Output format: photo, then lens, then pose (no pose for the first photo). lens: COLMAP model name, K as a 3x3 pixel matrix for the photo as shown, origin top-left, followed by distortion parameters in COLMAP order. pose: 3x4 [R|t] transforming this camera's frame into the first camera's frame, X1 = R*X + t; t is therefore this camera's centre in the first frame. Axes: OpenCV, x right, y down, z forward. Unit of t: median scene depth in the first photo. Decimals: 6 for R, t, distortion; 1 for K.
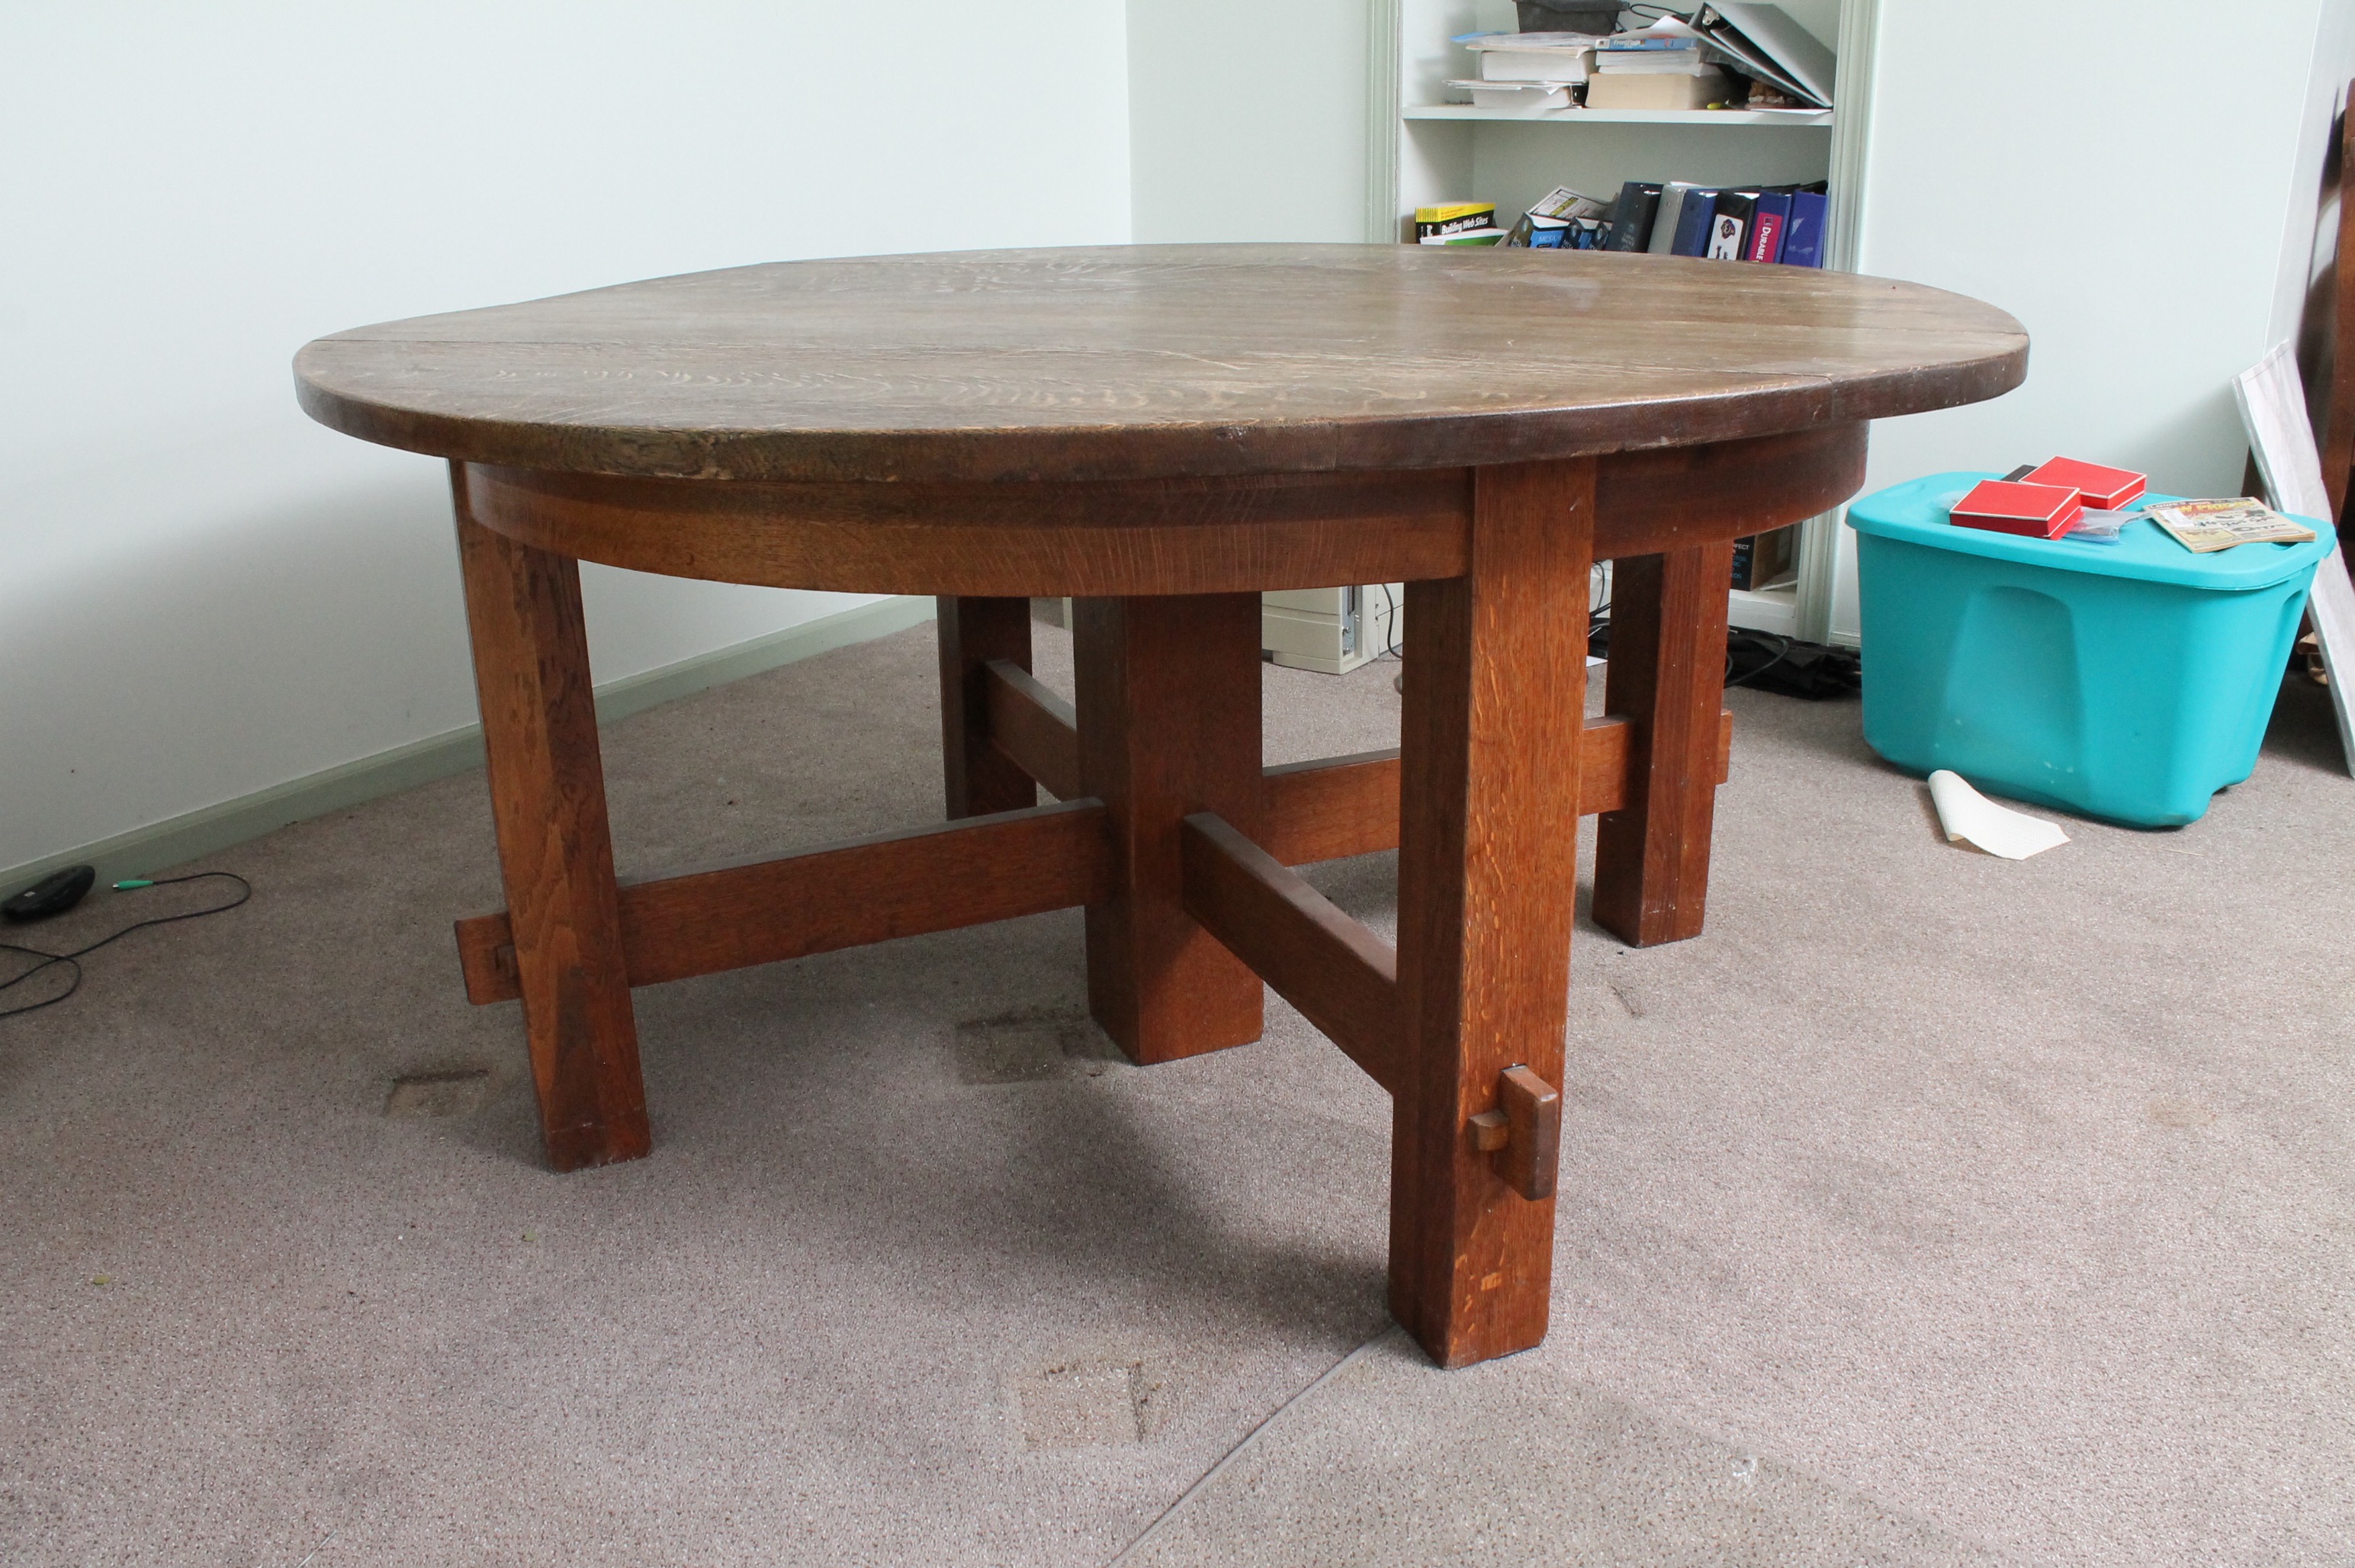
lens RADIAL K [[1993.1, 0, 1171.0], [0, 1993.1, 786.3], [0, 0, 1]] dist [-0.169826, 0.145448]
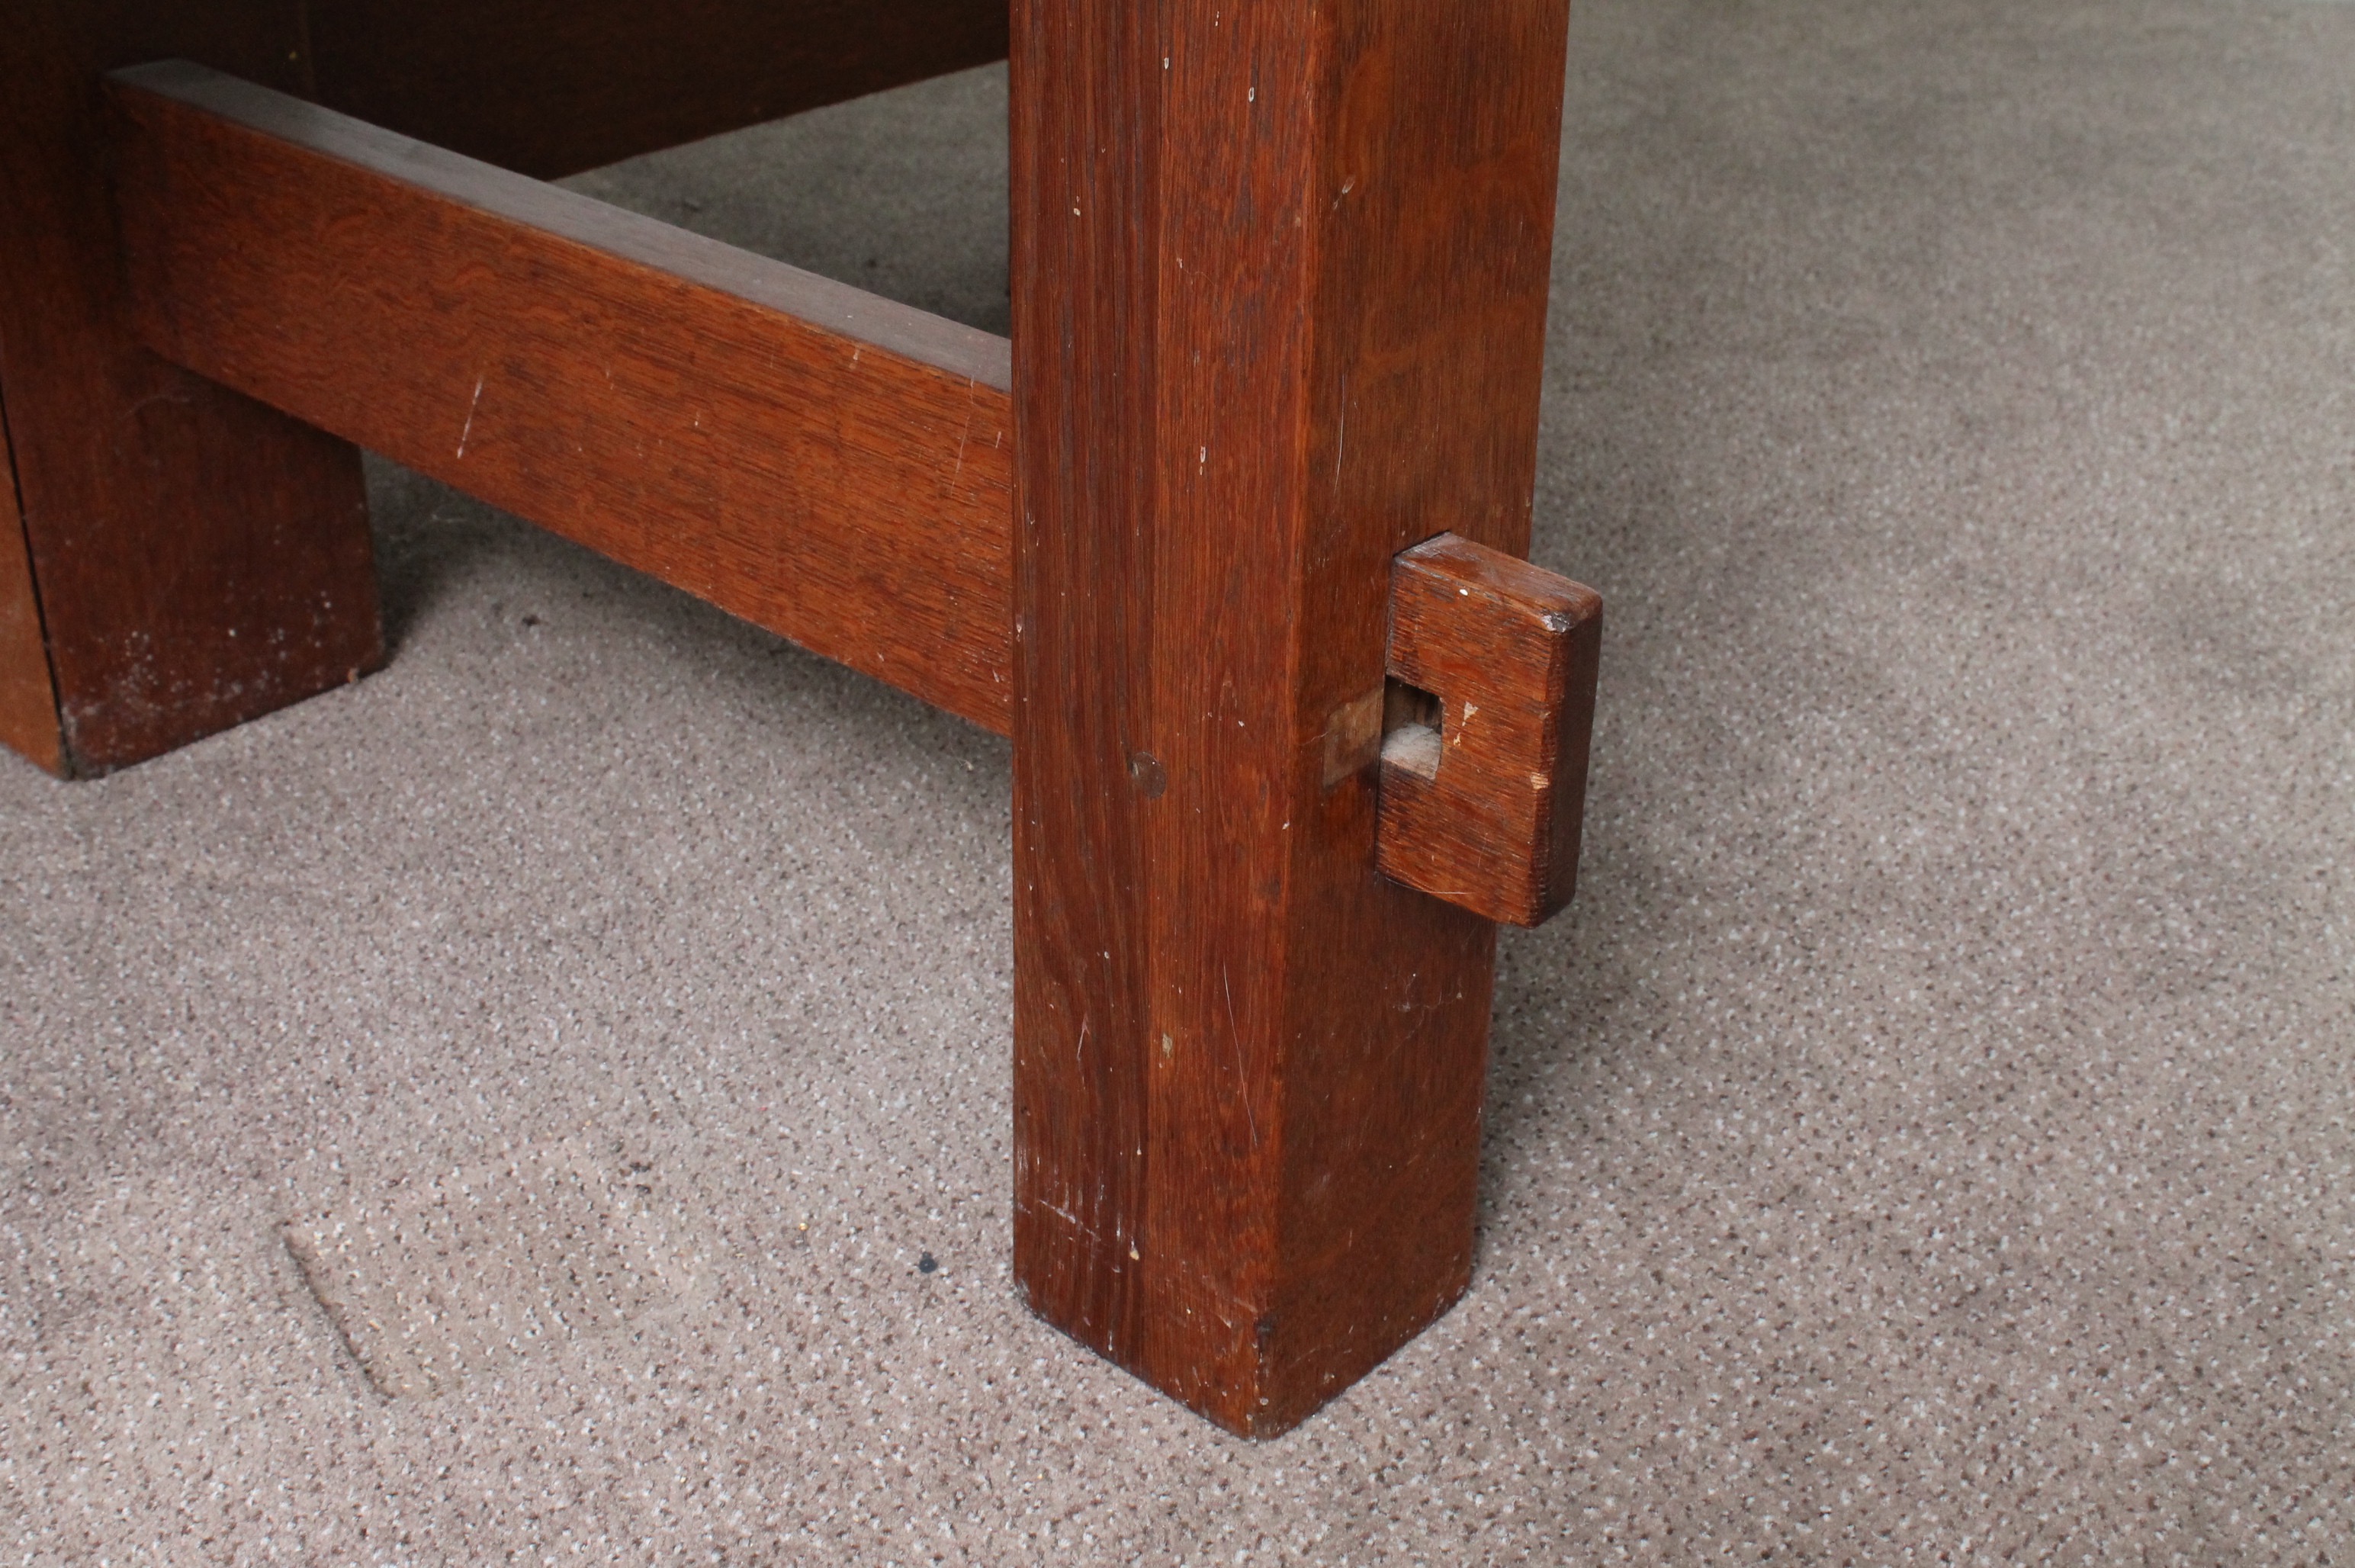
lens RADIAL K [[3005.6, 0, 1178.9], [0, 3005.6, 763.1], [0, 0, 1]] dist [-0.109738, 0.210987]
pose [[0.424453, 0.446901, -0.787476, 0.662396], [-0.310828, 0.888773, 0.336851, -0.147764], [0.850427, 0.101793, 0.516152, 1.038561]]
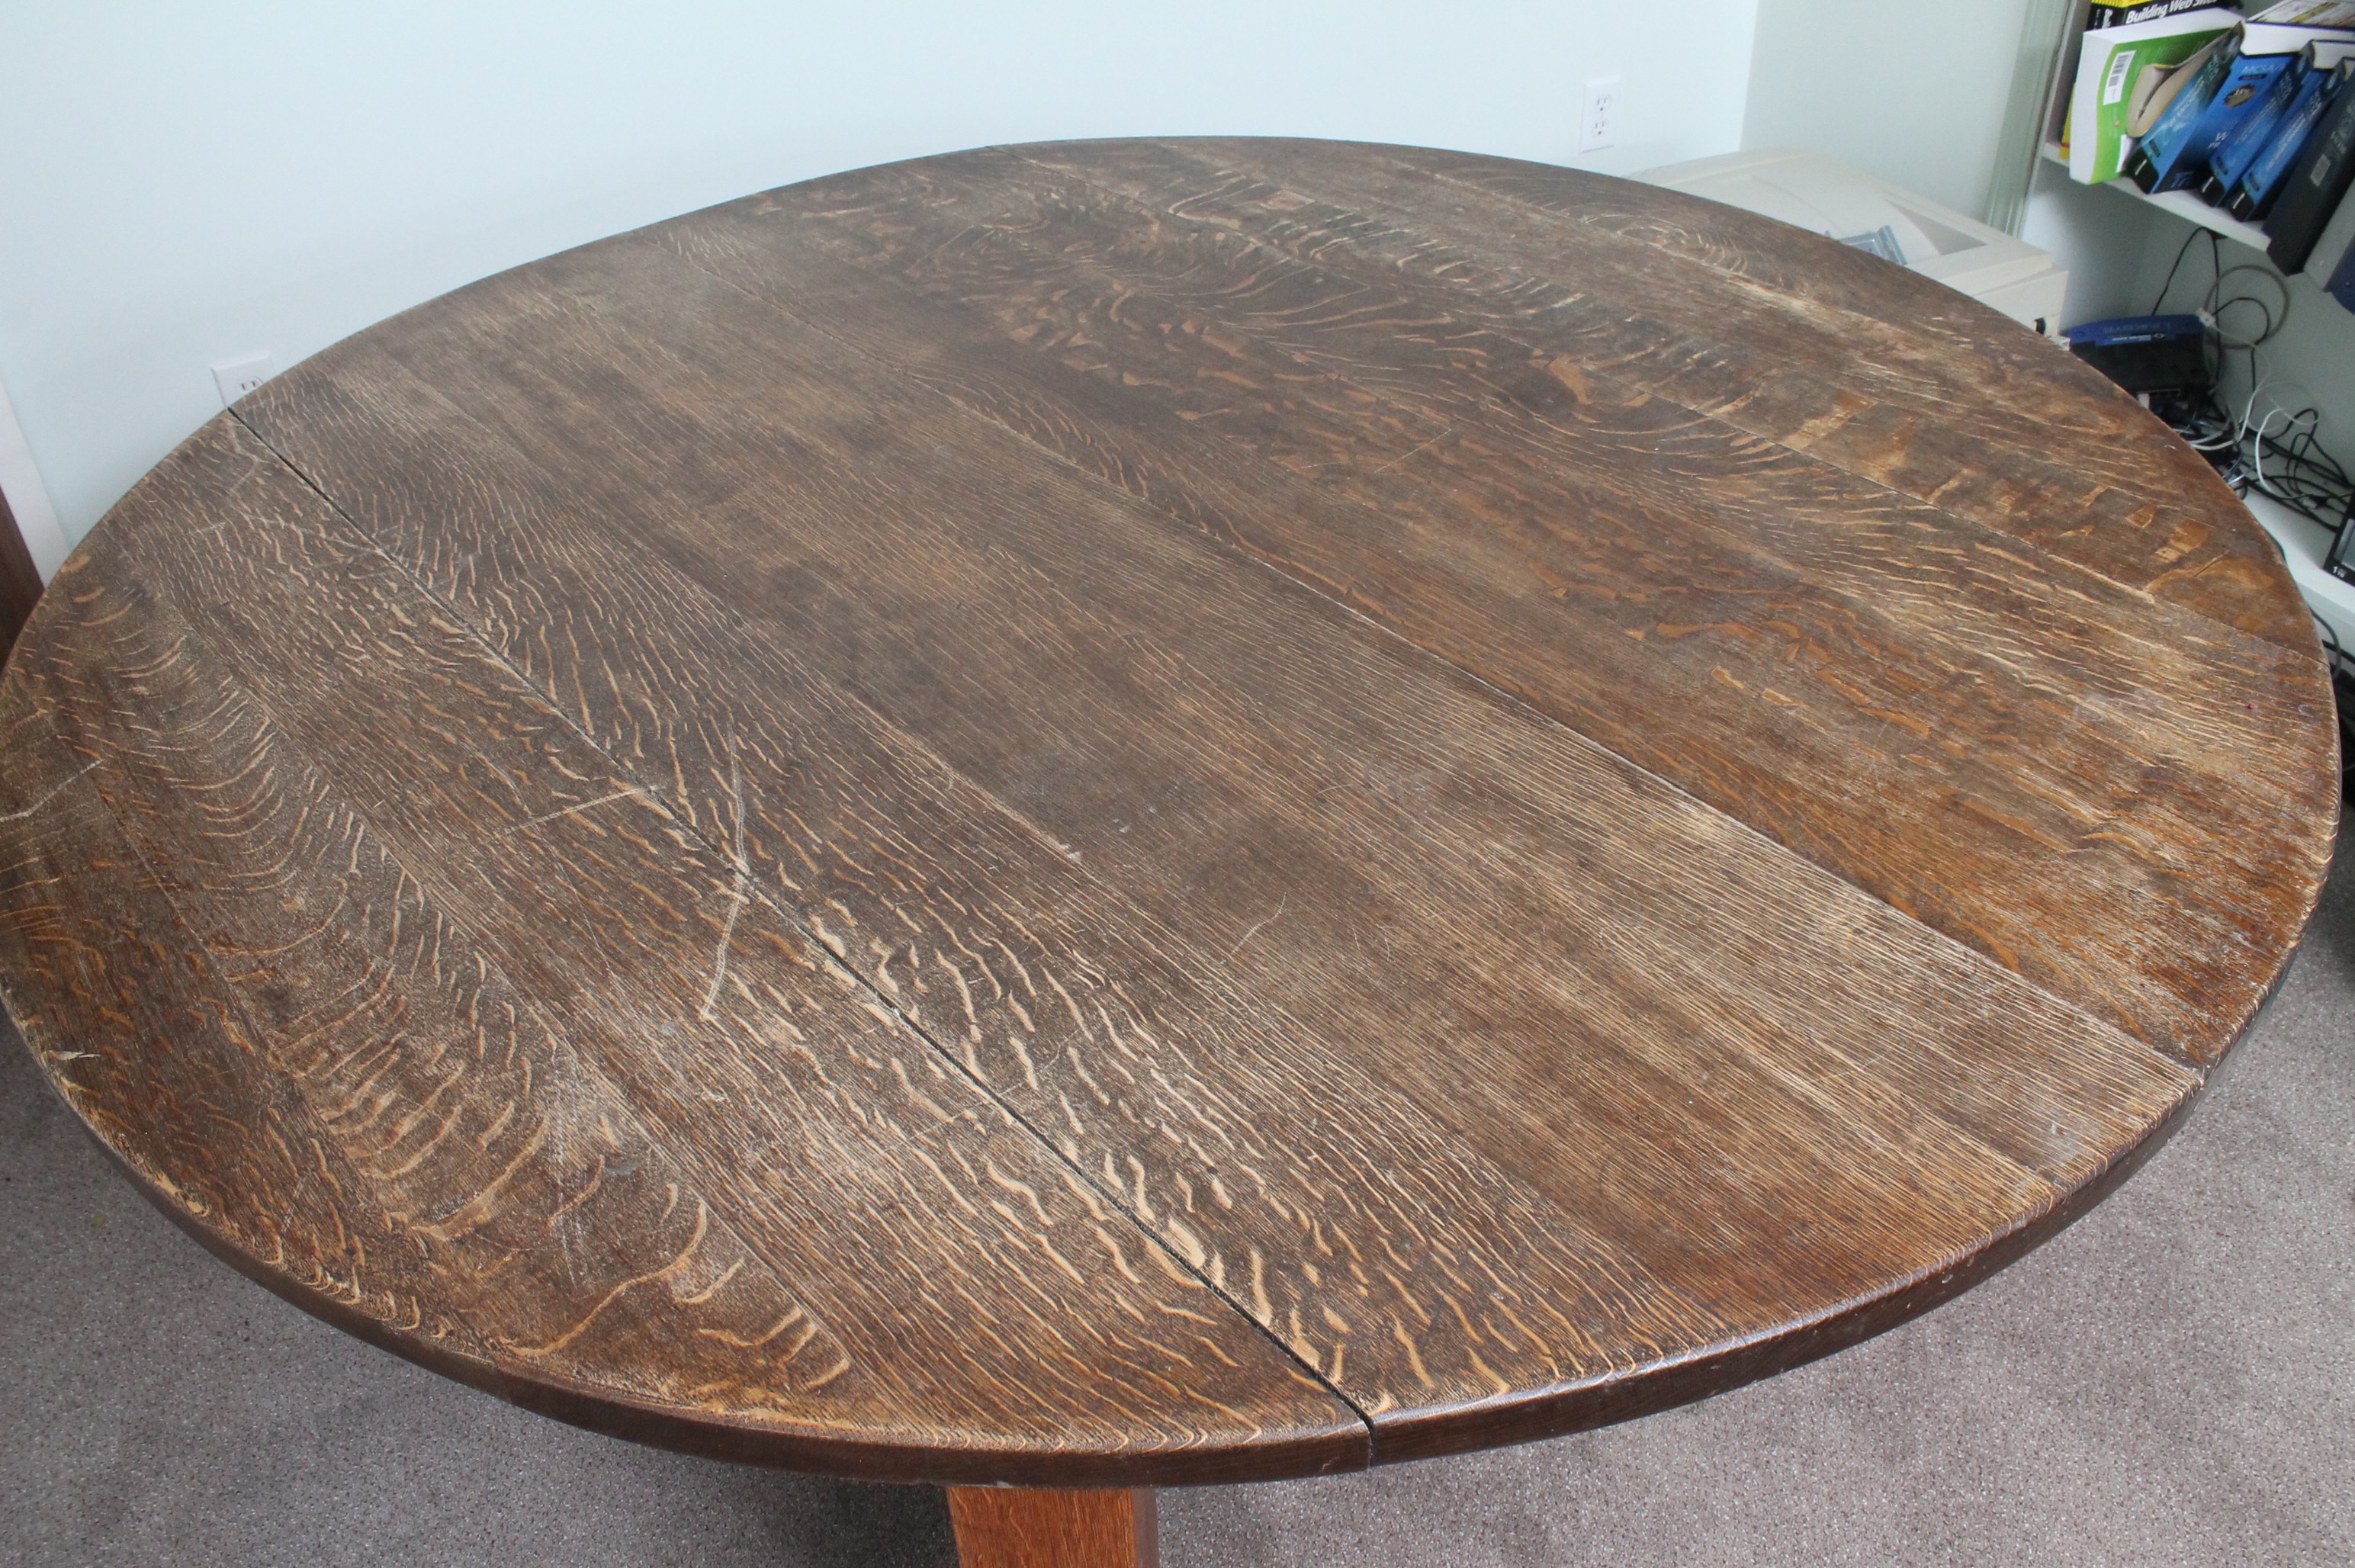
lens RADIAL K [[1970.0, 0, 1177.5], [0, 1970.0, 784.0], [0, 0, 1]] dist [-0.173897, 0.144020]
pose [[0.888727, 0.269711, -0.370702, 0.321970], [-0.140846, 0.930154, 0.339082, -0.415955], [0.436264, -0.249139, 0.864640, 0.360438]]
